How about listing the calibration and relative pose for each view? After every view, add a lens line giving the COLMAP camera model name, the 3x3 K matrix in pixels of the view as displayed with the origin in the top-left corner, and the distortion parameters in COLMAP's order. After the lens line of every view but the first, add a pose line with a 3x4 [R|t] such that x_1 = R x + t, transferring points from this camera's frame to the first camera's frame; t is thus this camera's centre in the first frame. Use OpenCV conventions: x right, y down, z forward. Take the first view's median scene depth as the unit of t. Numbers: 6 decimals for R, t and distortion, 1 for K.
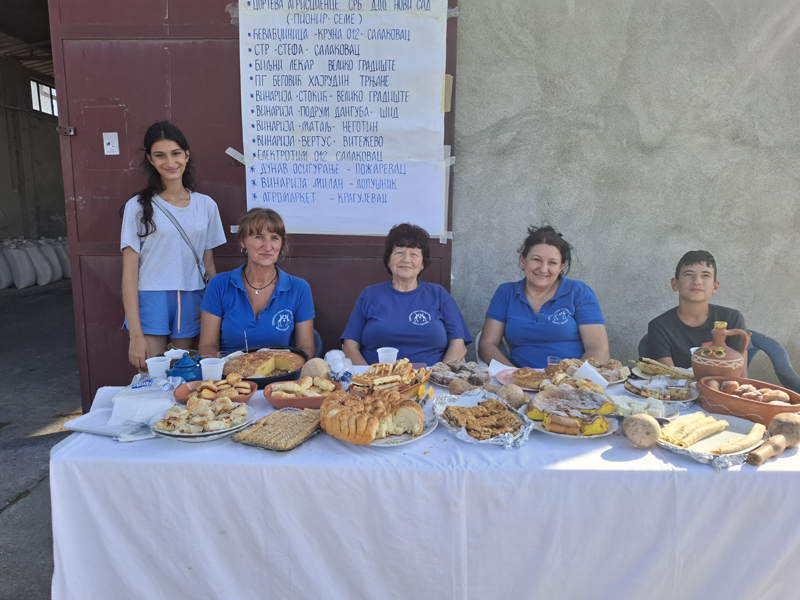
lens RADIAL K [[547.3, 0, 400.0], [0, 547.3, 300.0], [0, 0, 1]] dist [0.074293, -0.075143]
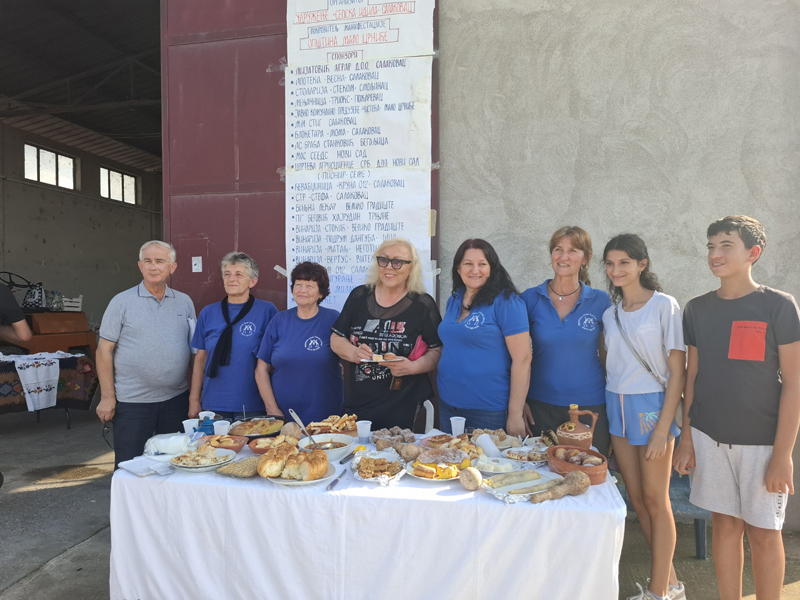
lens RADIAL K [[525.6, 0, 400.0], [0, 525.6, 300.0], [0, 0, 1]] dist [0.116830, -0.099202]
pose [[0.985109, -0.007899, -0.171748, 0.225463], [-0.015489, 0.990804, -0.134413, -0.018609], [0.171230, 0.135072, 0.975928, -0.226437]]
